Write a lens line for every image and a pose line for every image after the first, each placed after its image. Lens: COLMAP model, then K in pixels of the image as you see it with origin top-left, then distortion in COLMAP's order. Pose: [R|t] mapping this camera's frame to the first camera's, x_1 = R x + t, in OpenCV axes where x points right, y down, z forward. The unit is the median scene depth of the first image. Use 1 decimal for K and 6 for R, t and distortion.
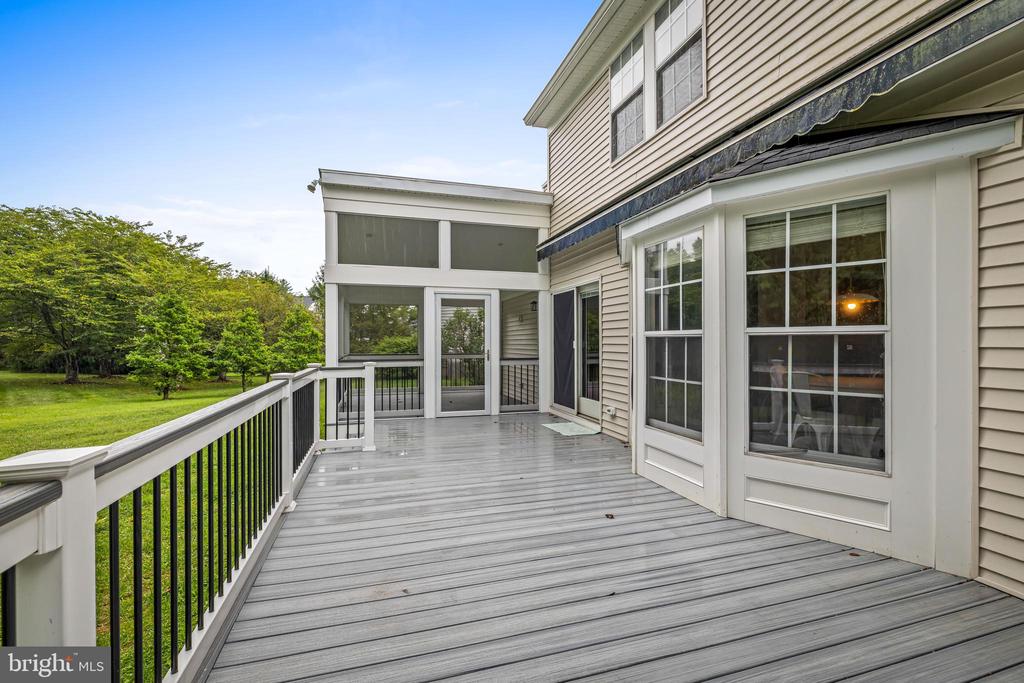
lens RADIAL K [[442.9, 0, 512.0], [0, 442.9, 341.5], [0, 0, 1]] dist [0.000415, 0.000379]
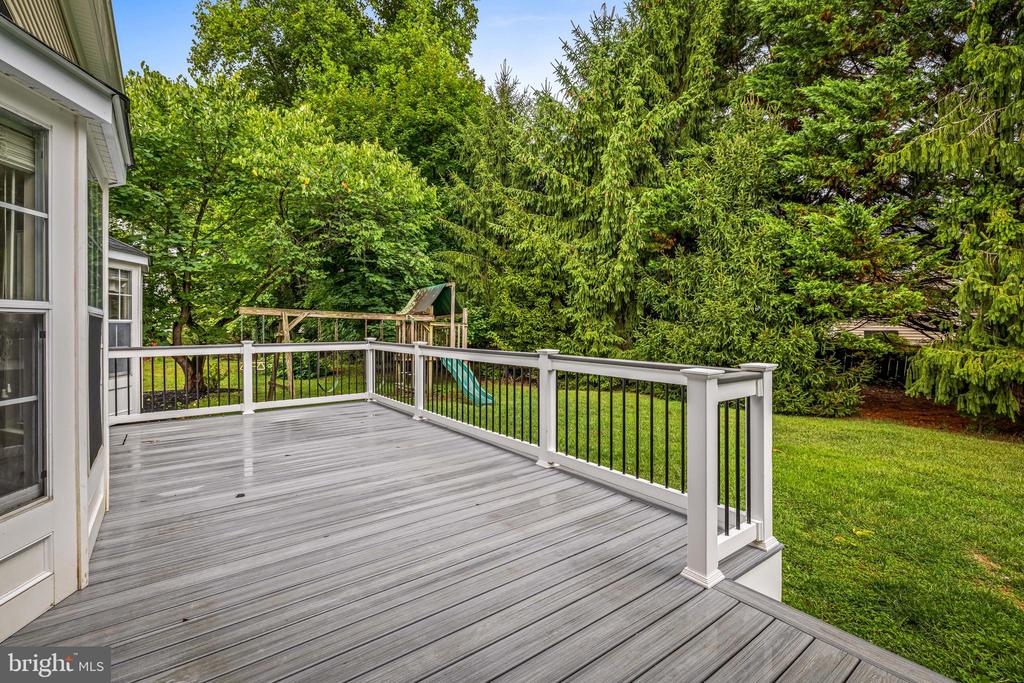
lens RADIAL K [[460.8, 0, 503.2], [0, 460.8, 317.8], [0, 0, 1]] dist [0.002406, -0.000276]
pose [[-0.943569, 0.005585, -0.331129, 0.000301], [0.007472, 0.999962, -0.004426, -0.006598], [0.331092, -0.006650, -0.943575, 1.912260]]
